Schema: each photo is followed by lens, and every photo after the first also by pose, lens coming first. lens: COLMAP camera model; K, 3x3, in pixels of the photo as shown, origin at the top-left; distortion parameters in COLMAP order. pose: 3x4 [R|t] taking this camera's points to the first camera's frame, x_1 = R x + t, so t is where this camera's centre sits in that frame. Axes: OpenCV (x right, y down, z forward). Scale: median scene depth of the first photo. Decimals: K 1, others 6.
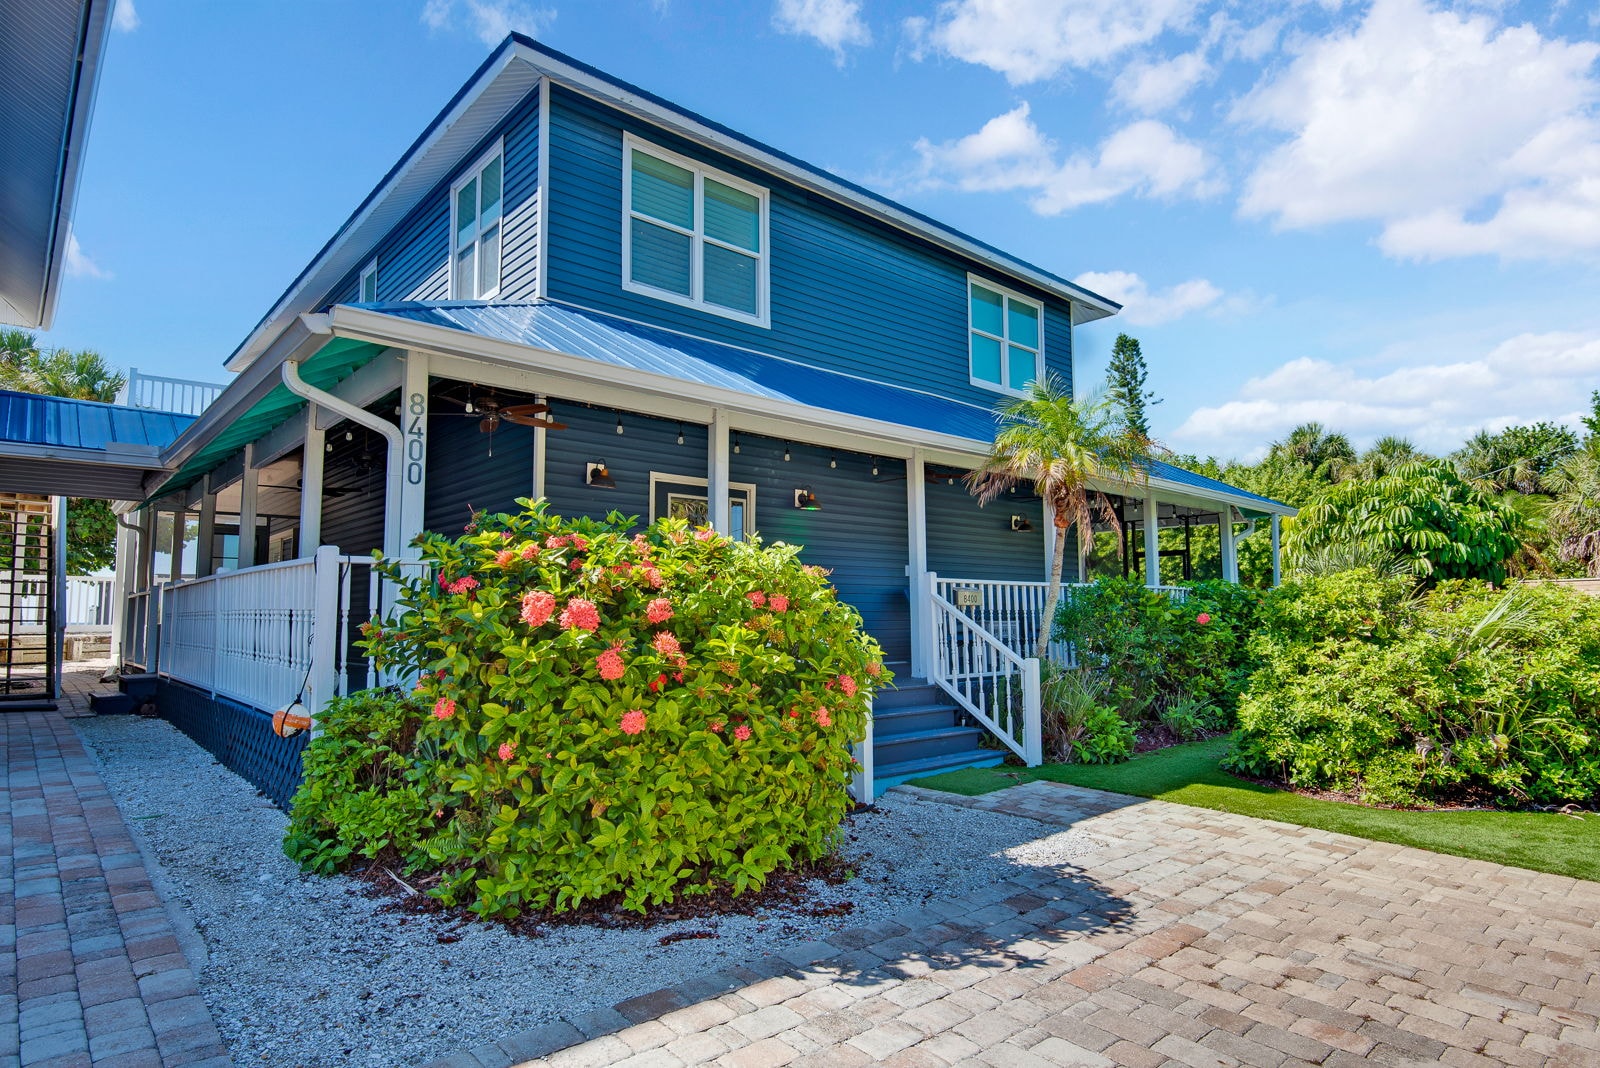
lens RADIAL K [[903.5, 0, 807.1], [0, 903.5, 537.2], [0, 0, 1]] dist [-0.008138, -0.002671]
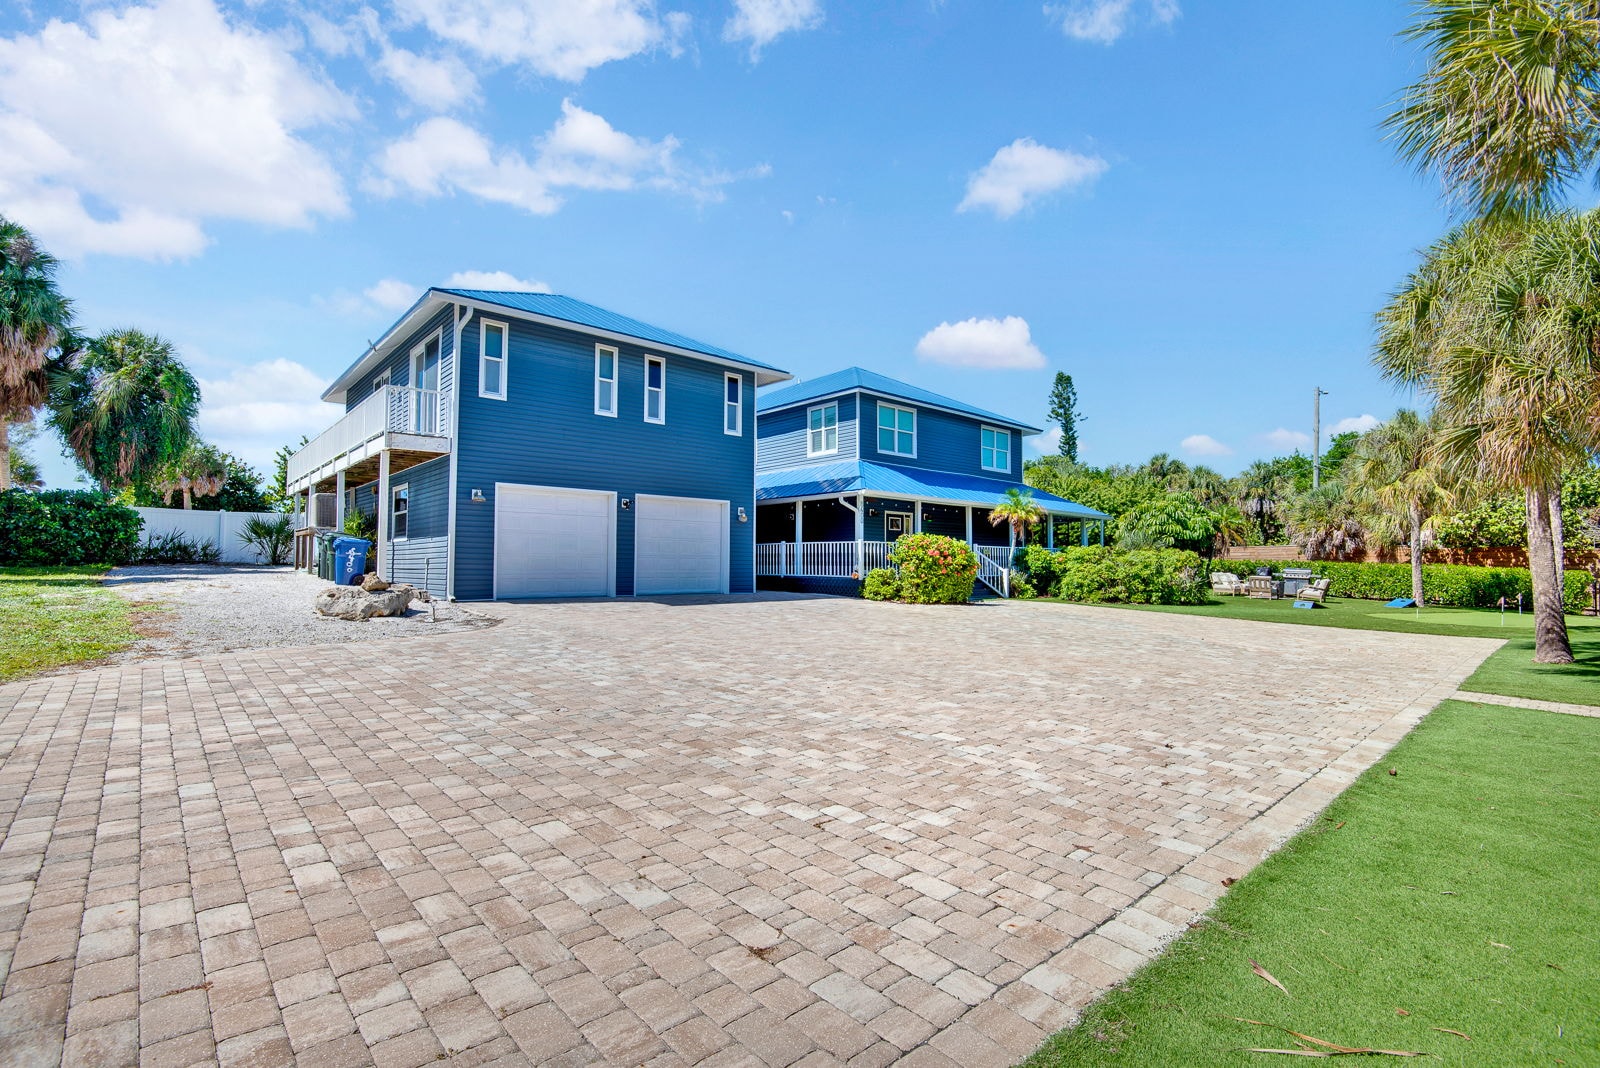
lens RADIAL K [[743.9, 0, 806.5], [0, 743.9, 540.1], [0, 0, 1]] dist [-0.025261, -0.003523]
pose [[0.999962, 0.008737, 0.000015, -0.425680], [-0.008726, 0.998707, 0.050091, -0.093258], [0.000423, -0.050089, 0.998745, -1.509185]]
